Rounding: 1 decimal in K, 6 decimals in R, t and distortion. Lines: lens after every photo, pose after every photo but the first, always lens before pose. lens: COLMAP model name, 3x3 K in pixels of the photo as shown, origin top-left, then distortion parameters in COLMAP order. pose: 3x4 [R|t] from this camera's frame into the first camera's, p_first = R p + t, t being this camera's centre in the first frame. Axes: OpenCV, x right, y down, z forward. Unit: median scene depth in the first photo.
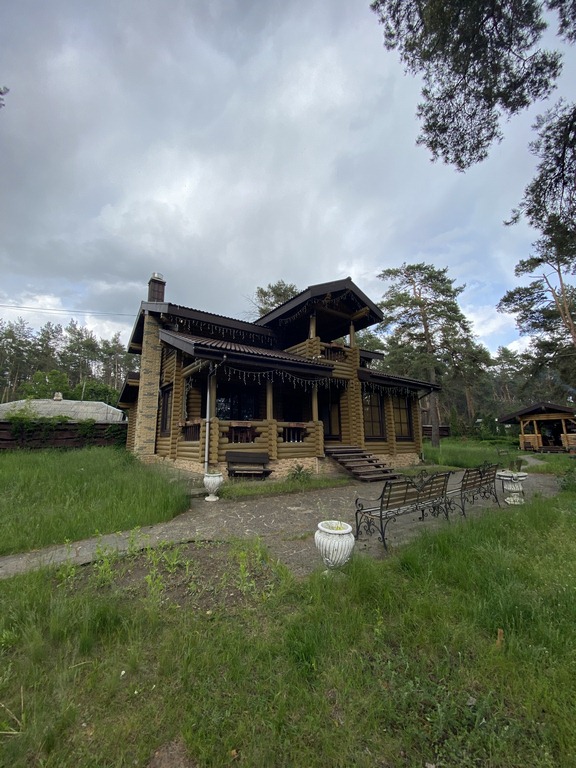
lens RADIAL K [[307.0, 0, 288.0], [0, 307.0, 384.0], [0, 0, 1]] dist [0.086413, 0.000007]
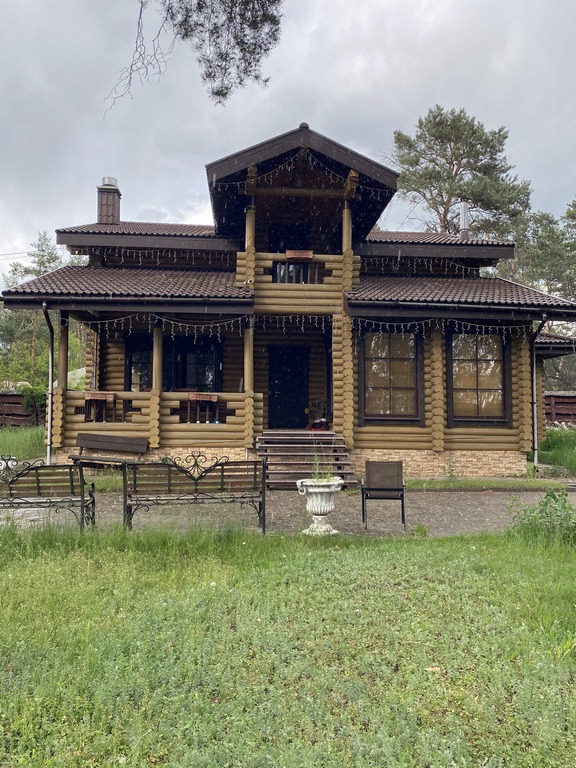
lens RADIAL K [[584.2, 0, 288.0], [0, 584.2, 384.0], [0, 0, 1]] dist [0.081949, 0.000218]
pose [[0.855067, -0.021612, -0.518066, 0.758700], [0.074391, 0.993908, 0.081320, 0.021219], [0.513153, -0.108074, 0.851466, 0.066908]]
